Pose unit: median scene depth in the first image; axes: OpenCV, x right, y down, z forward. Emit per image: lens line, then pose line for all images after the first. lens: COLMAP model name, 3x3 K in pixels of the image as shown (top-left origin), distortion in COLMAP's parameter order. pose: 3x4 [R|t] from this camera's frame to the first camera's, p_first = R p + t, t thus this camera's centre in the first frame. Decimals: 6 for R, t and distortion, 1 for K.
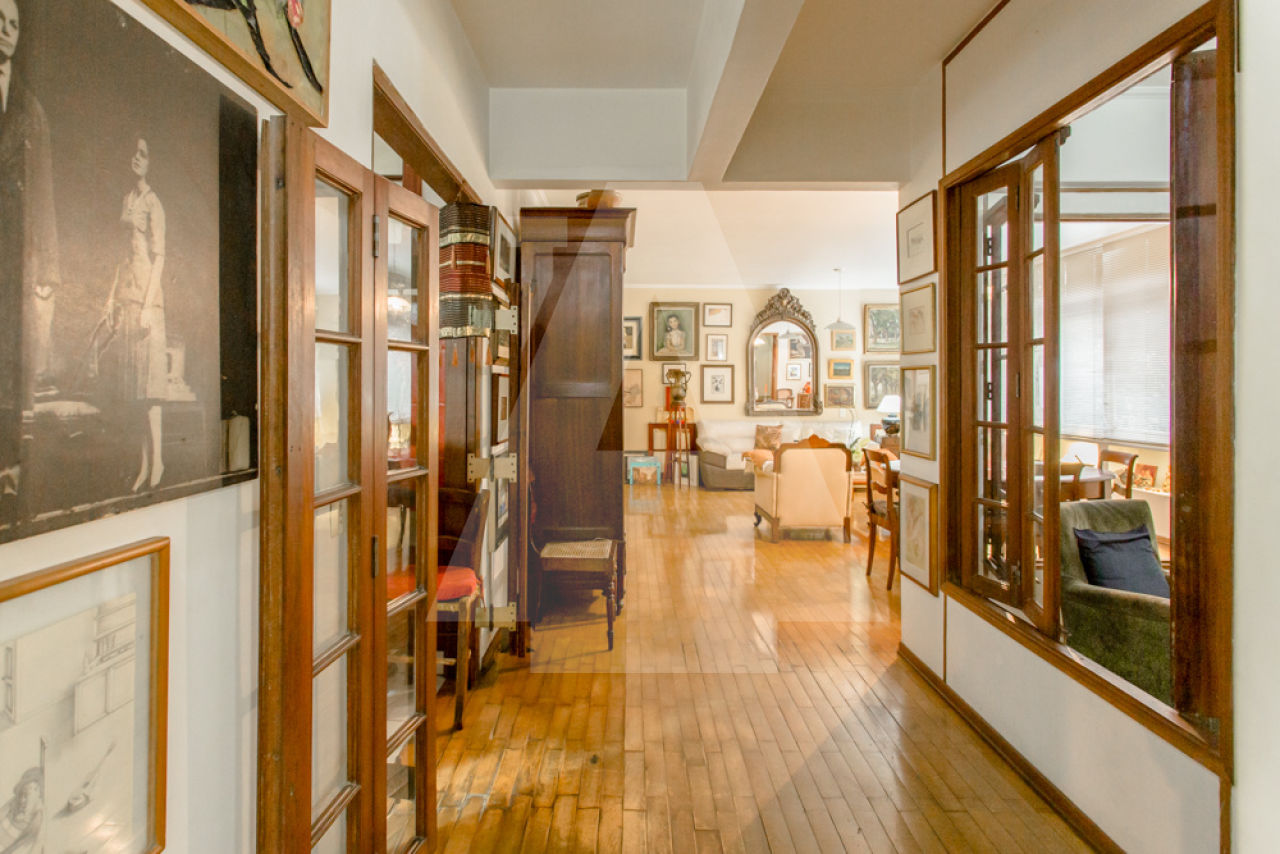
lens RADIAL K [[694.7, 0, 647.4], [0, 694.7, 379.3], [0, 0, 1]] dist [0.005863, 0.001700]
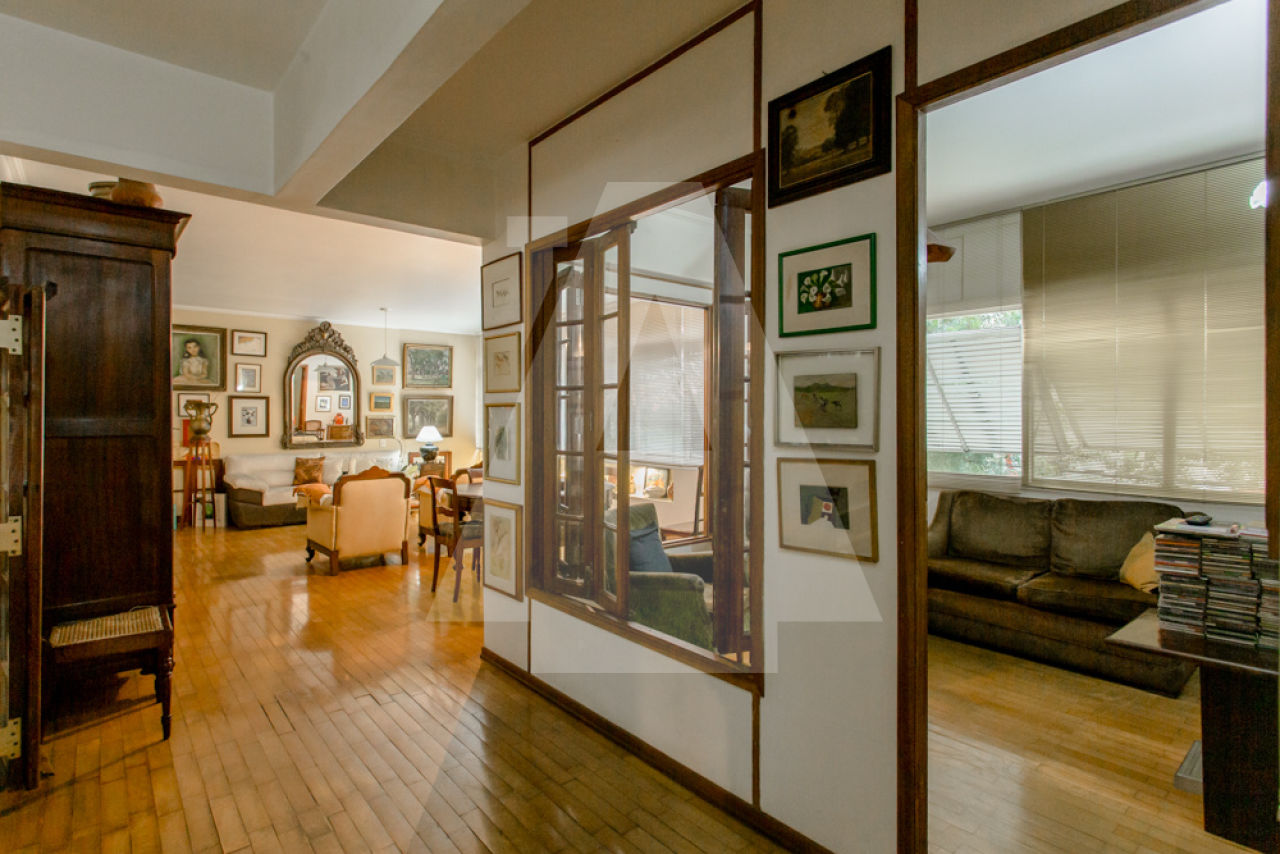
lens RADIAL K [[619.2, 0, 619.7], [0, 619.2, 416.7], [0, 0, 1]] dist [0.002293, 0.003014]
pose [[0.782743, -0.001552, 0.622344, -0.076094], [-0.004656, 0.999954, 0.008350, -0.005268], [-0.622328, -0.009433, 0.782700, 0.066804]]
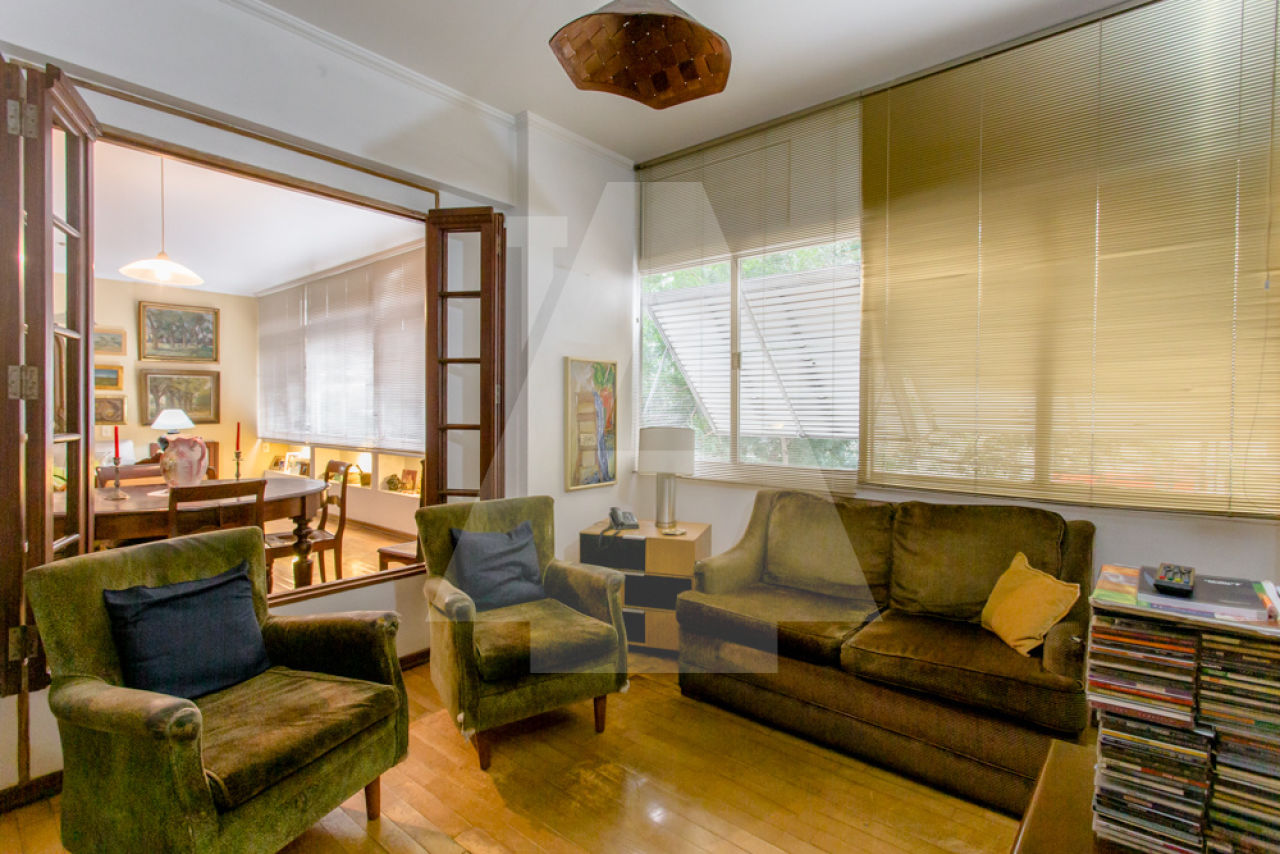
lens RADIAL K [[619.2, 0, 621.3], [0, 619.2, 416.3], [0, 0, 1]] dist [0.002293, 0.003014]
pose [[0.660247, -0.008679, 0.750999, 0.360828], [-0.011006, 0.999714, 0.021230, 0.023620], [-0.750968, -0.022283, 0.659963, 0.185735]]
